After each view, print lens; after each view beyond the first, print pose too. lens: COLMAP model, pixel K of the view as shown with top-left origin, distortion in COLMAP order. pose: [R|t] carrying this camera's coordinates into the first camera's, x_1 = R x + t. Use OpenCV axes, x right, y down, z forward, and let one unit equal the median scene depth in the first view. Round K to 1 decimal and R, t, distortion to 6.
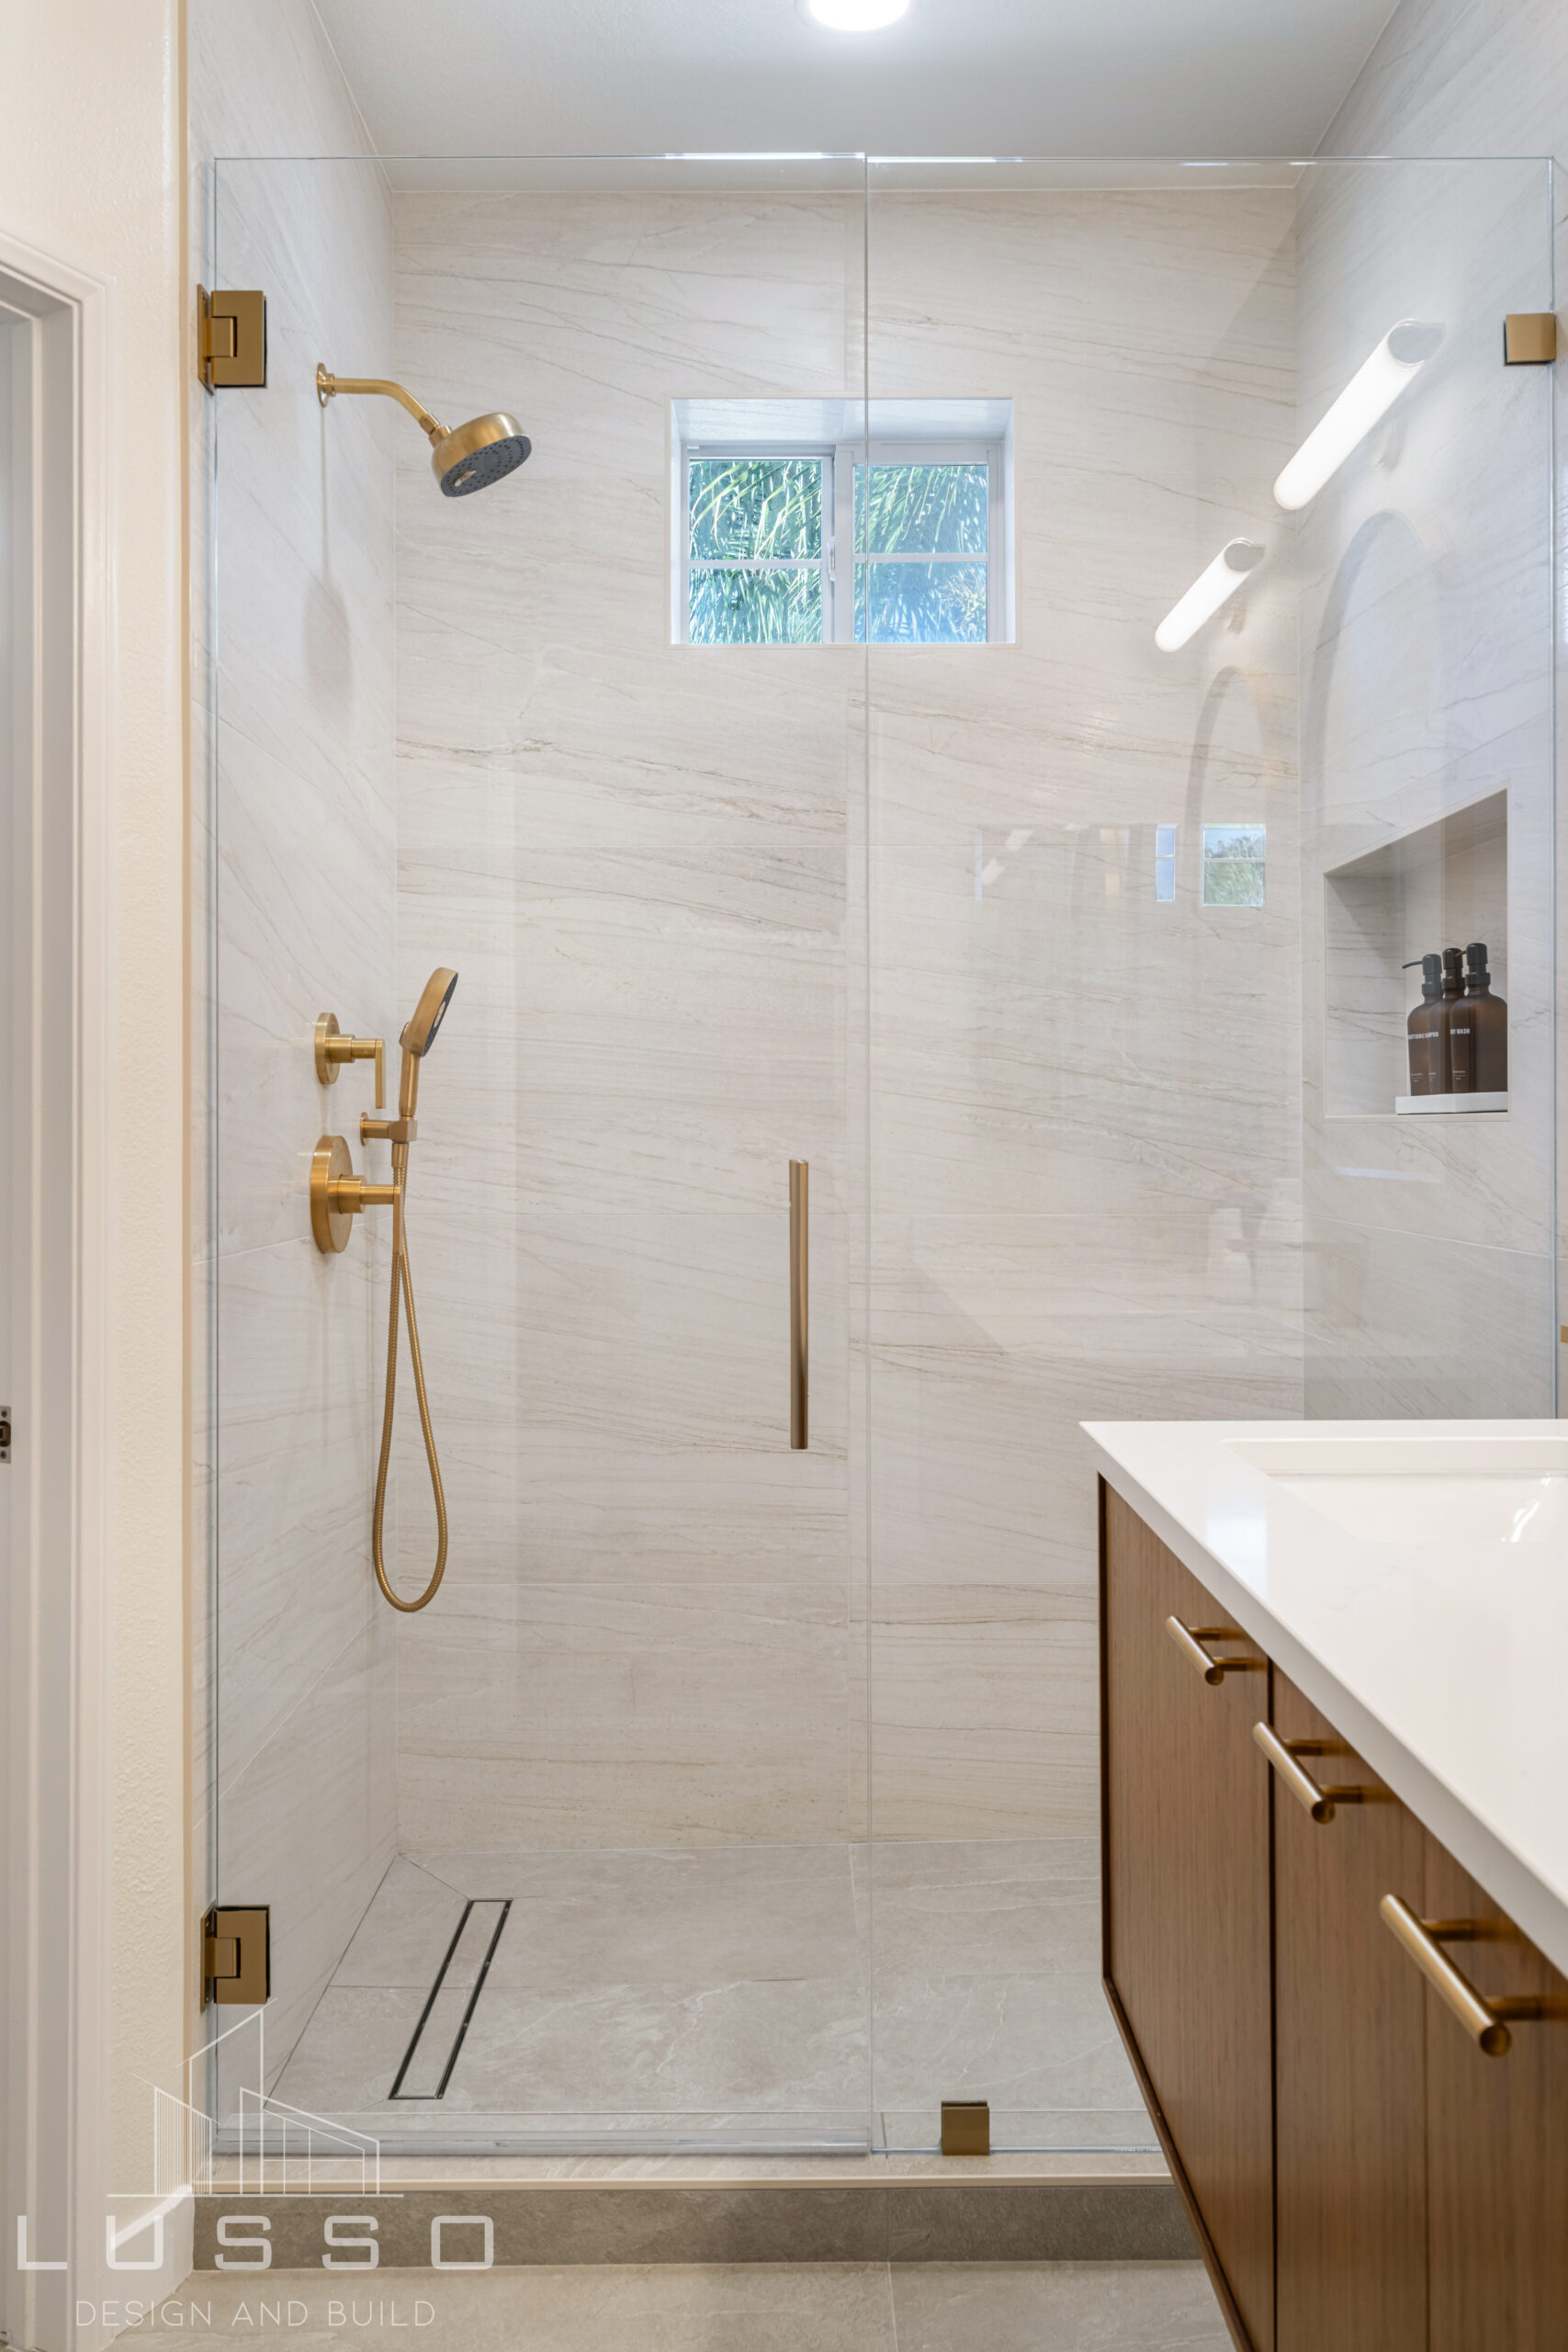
lens RADIAL K [[1886.8, 0, 788.0], [0, 1886.8, 1136.0], [0, 0, 1]] dist [-0.000321, -0.000884]
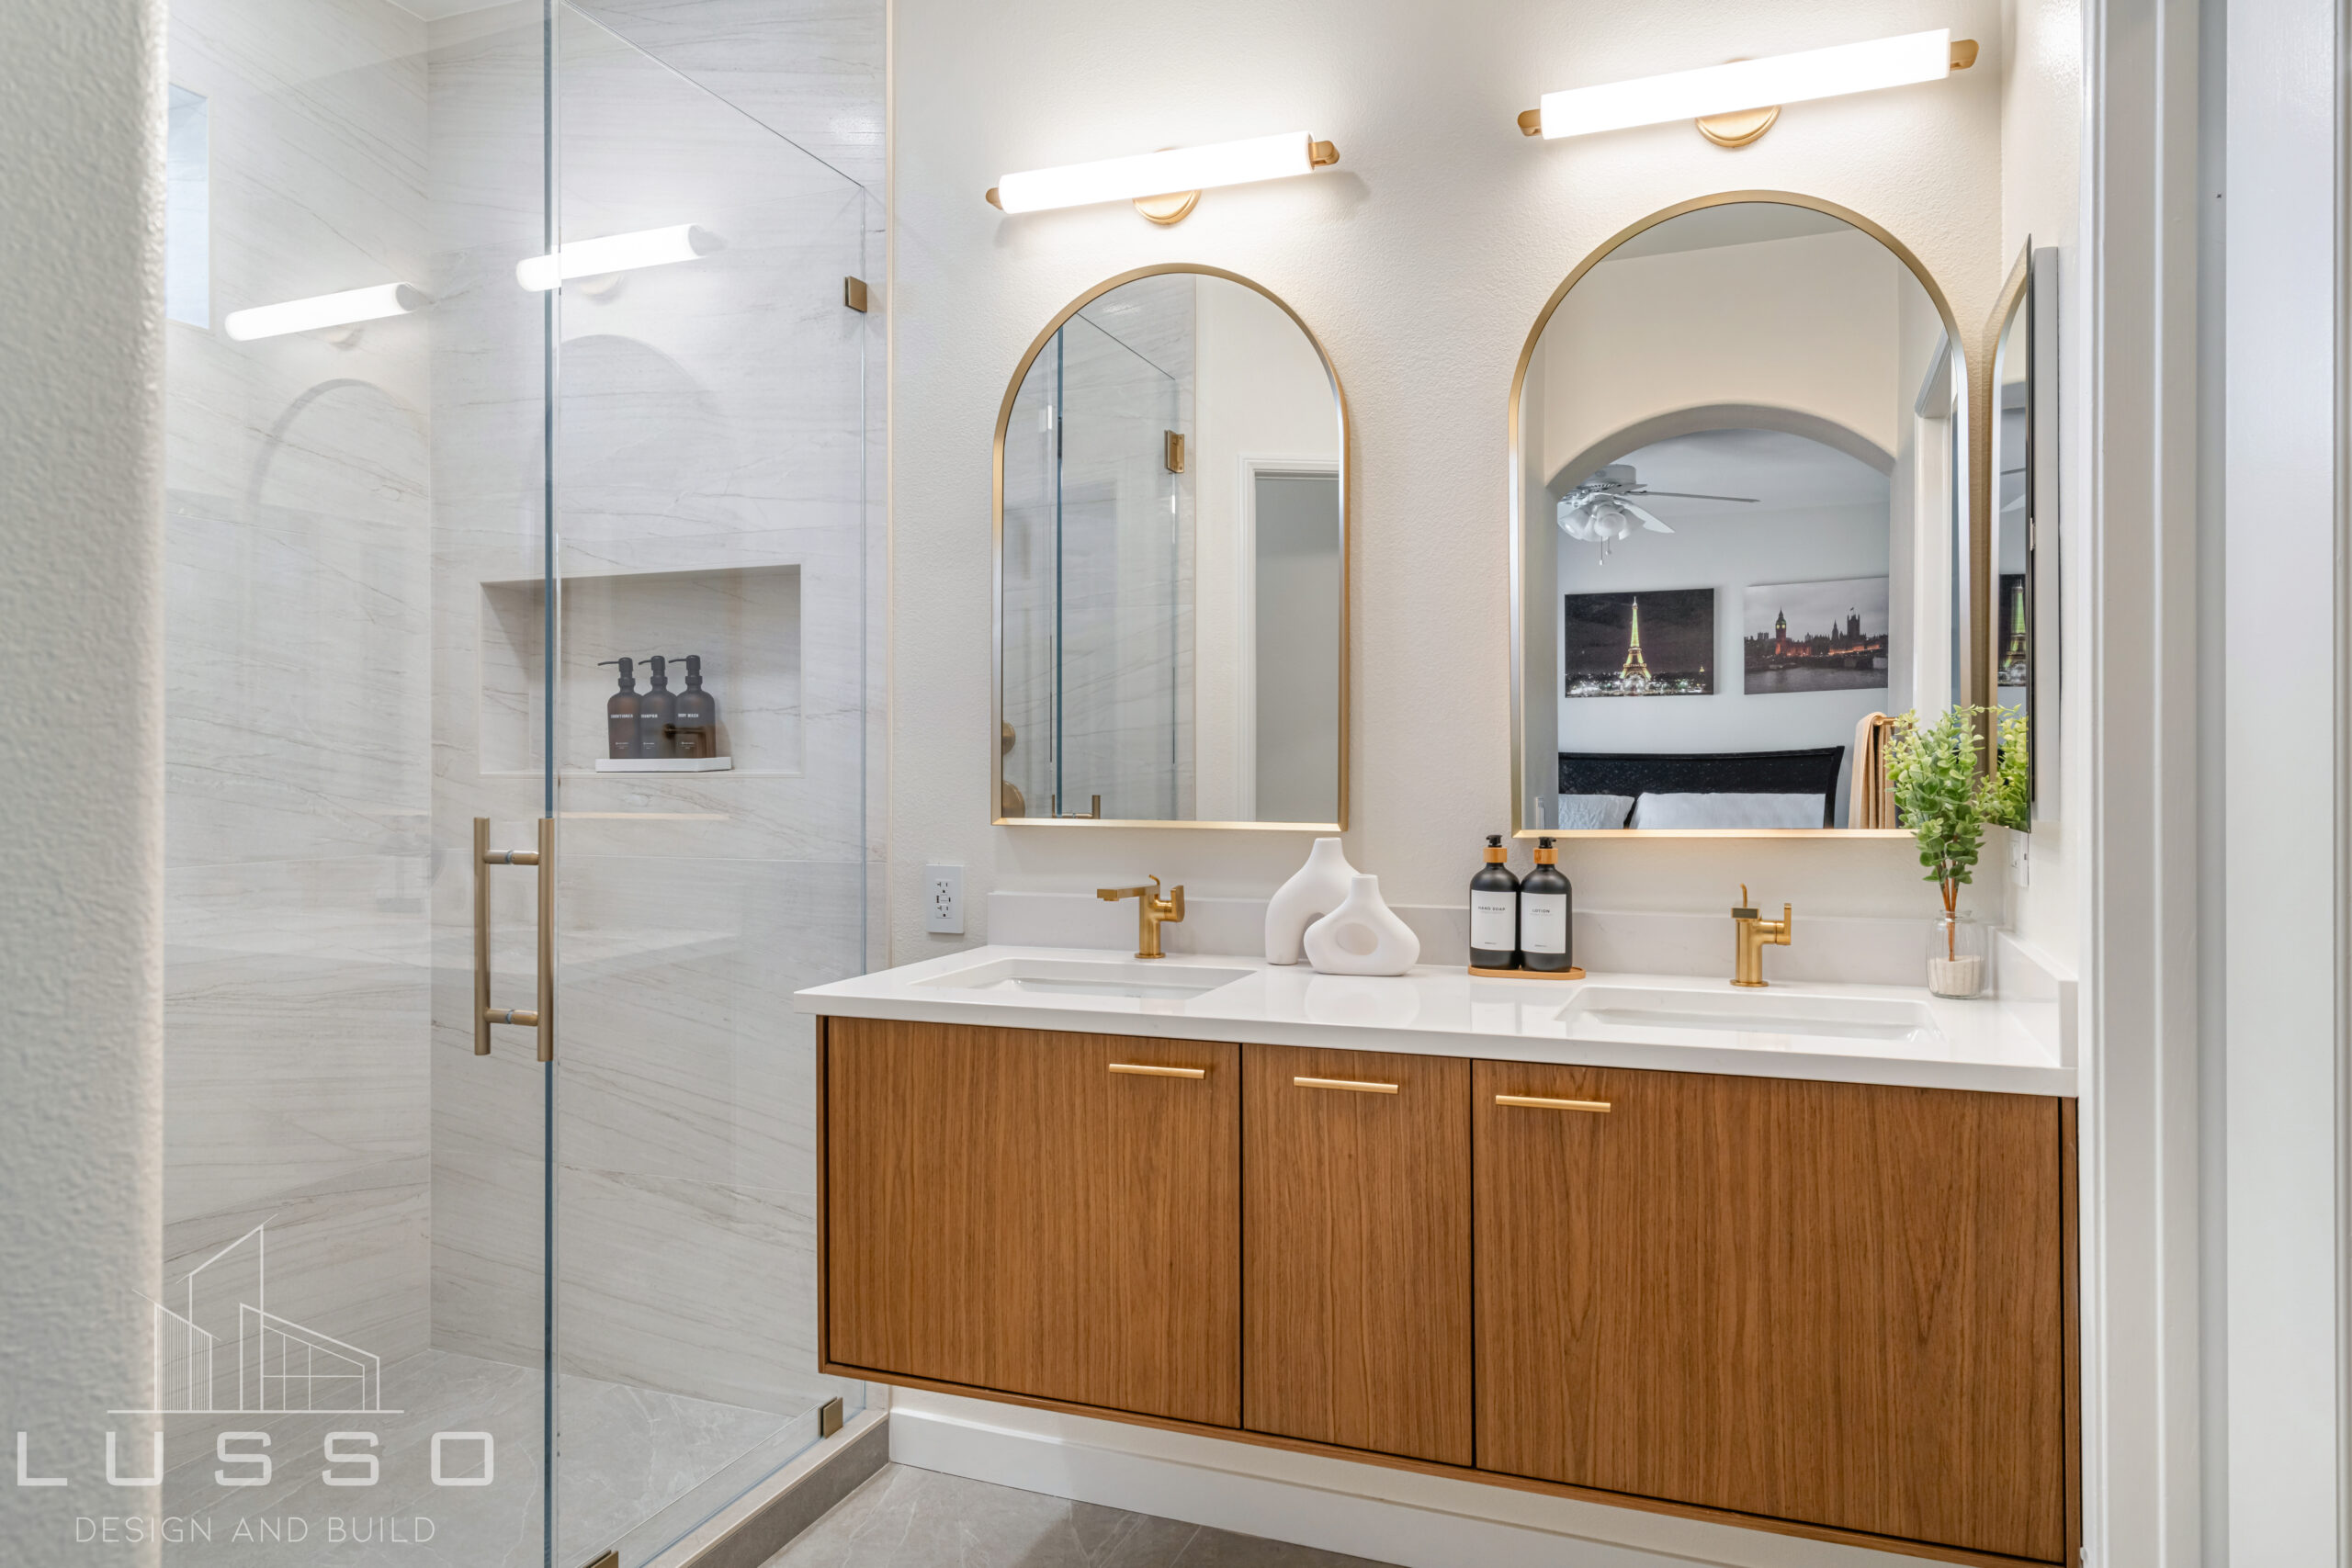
lens RADIAL K [[1524.6, 0, 1183.5], [0, 1524.6, 756.1], [0, 0, 1]] dist [-0.008143, -0.000819]
pose [[0.360976, 0.003207, 0.932569, -0.530625], [0.006595, 0.999960, -0.005991, -0.012784], [-0.932552, 0.008313, 0.360941, 0.194939]]
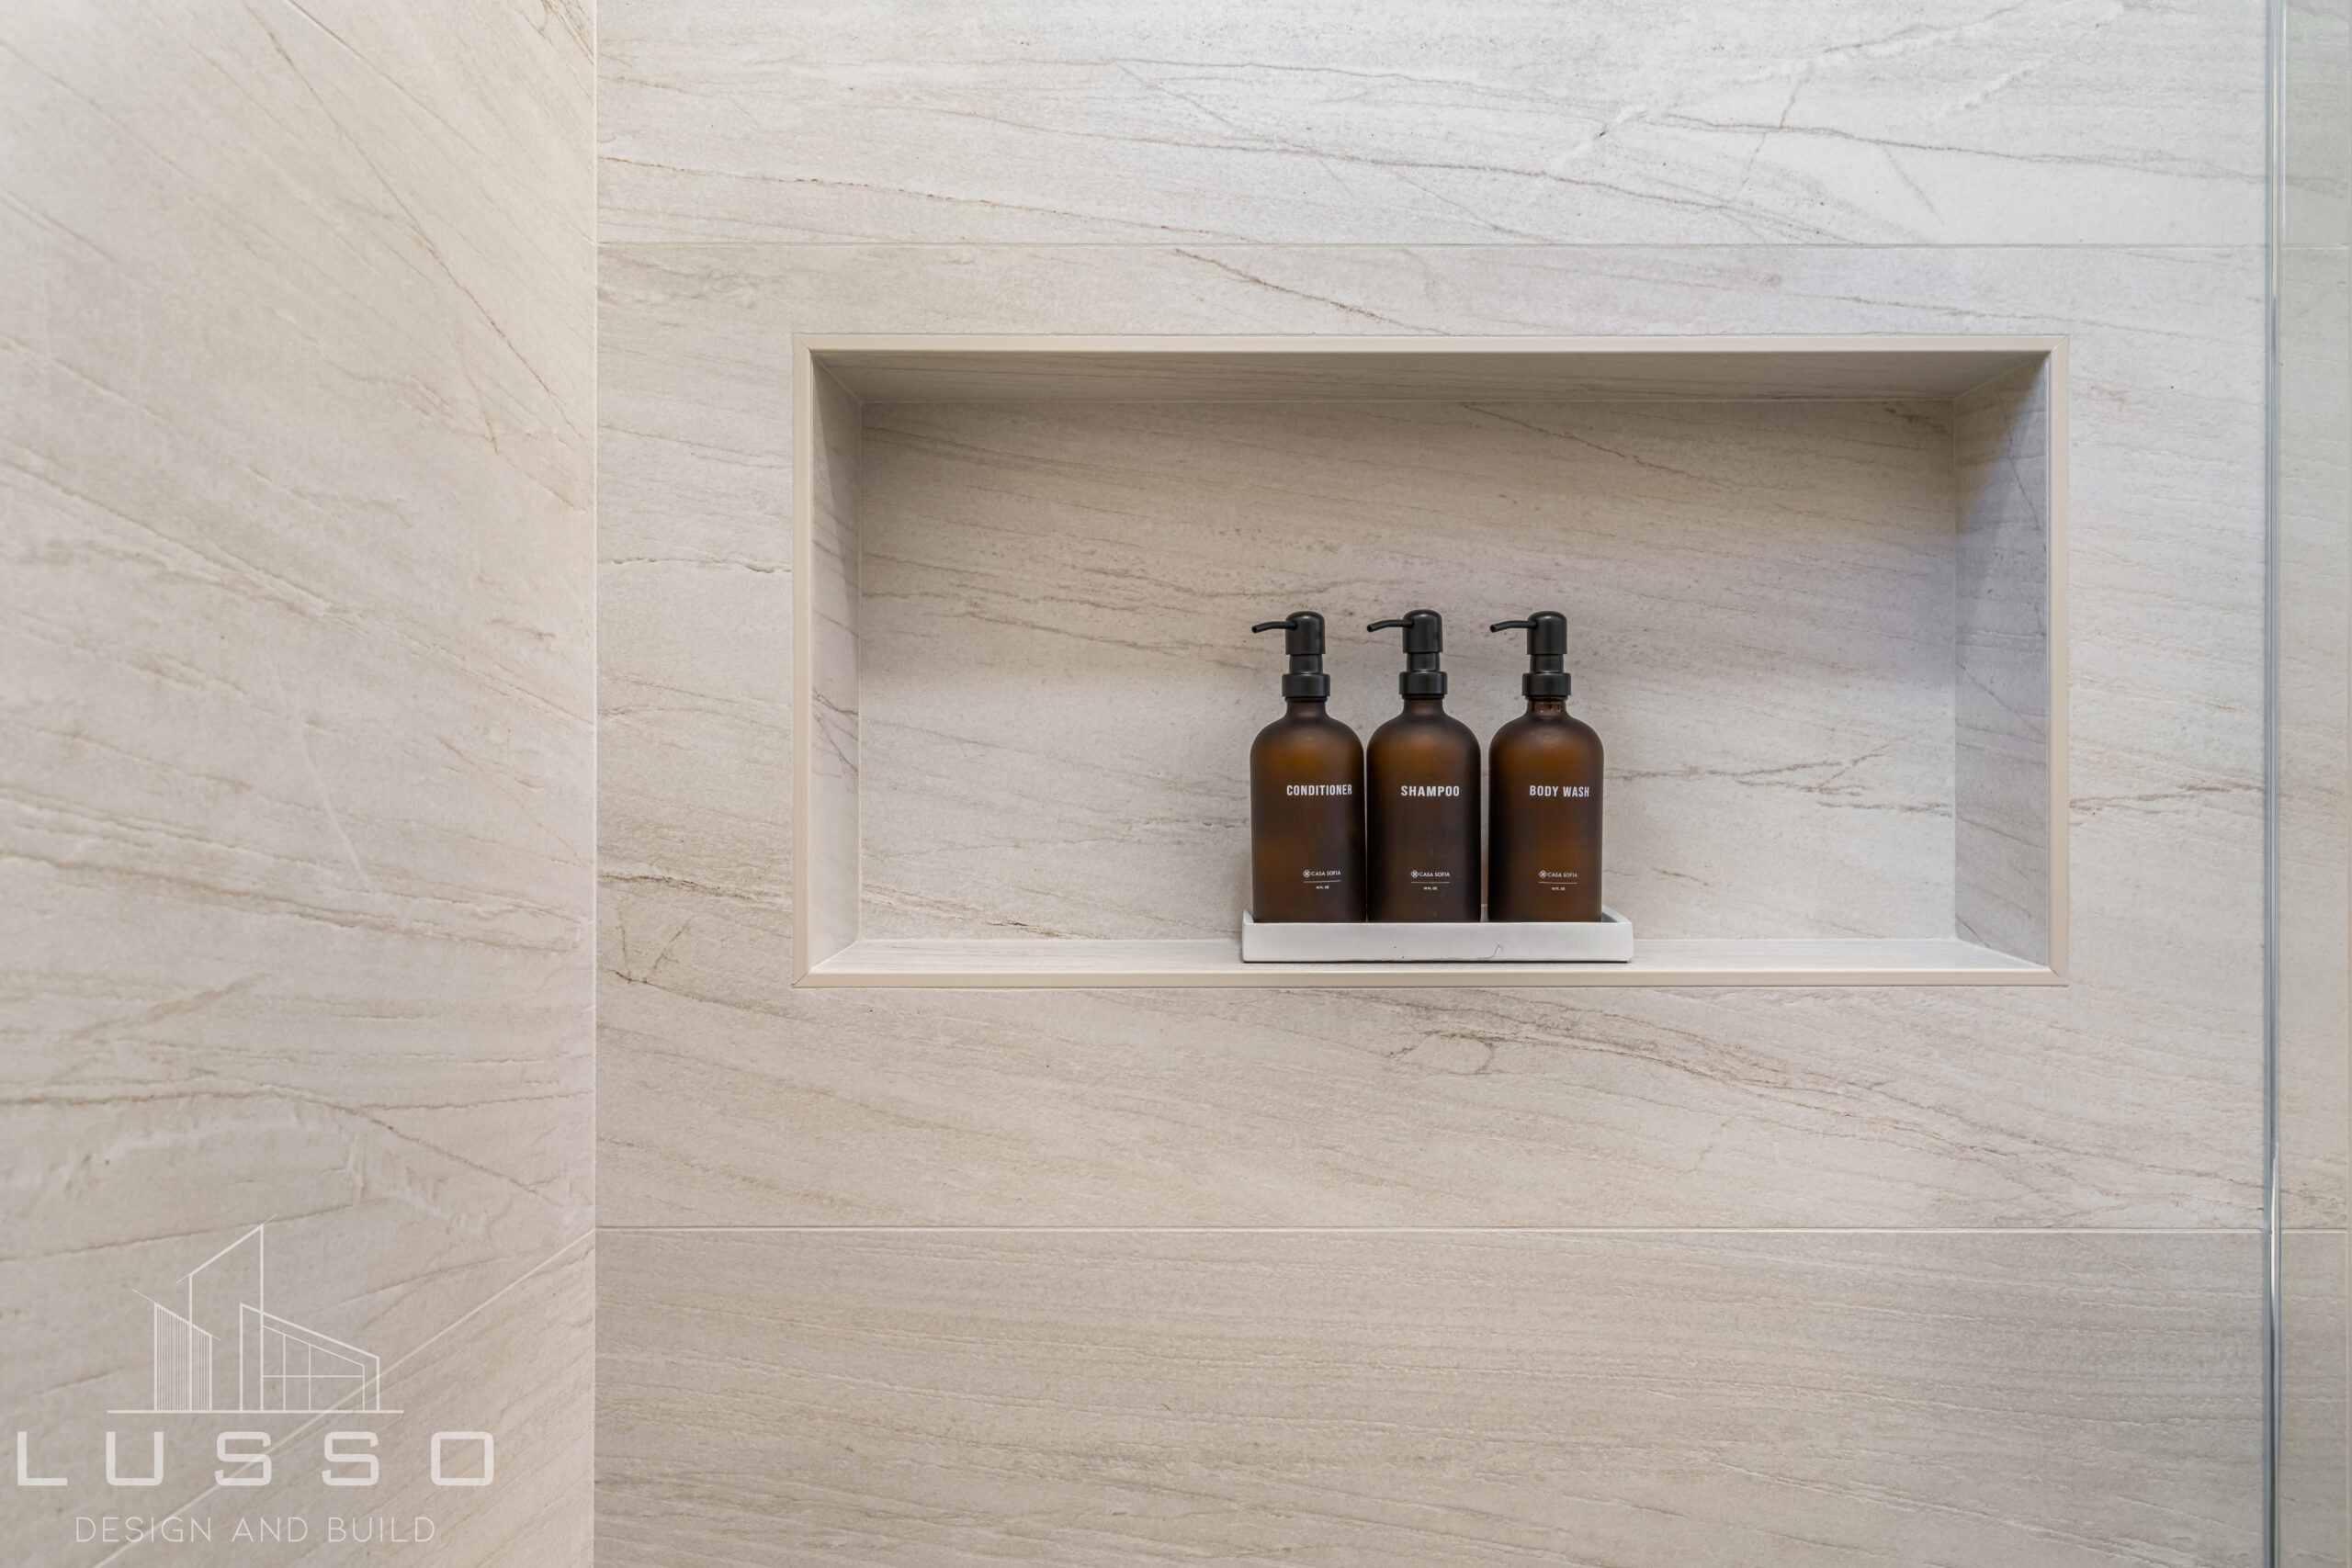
lens RADIAL K [[1680.9, 0, 1231.3], [0, 1680.9, 775.5], [0, 0, 1]] dist [0.006100, 0.002809]
pose [[0.000354, -0.001641, 0.999999, -0.068872], [0.003849, 0.999991, 0.001639, -0.053433], [-0.999993, 0.003849, 0.000360, 0.959997]]
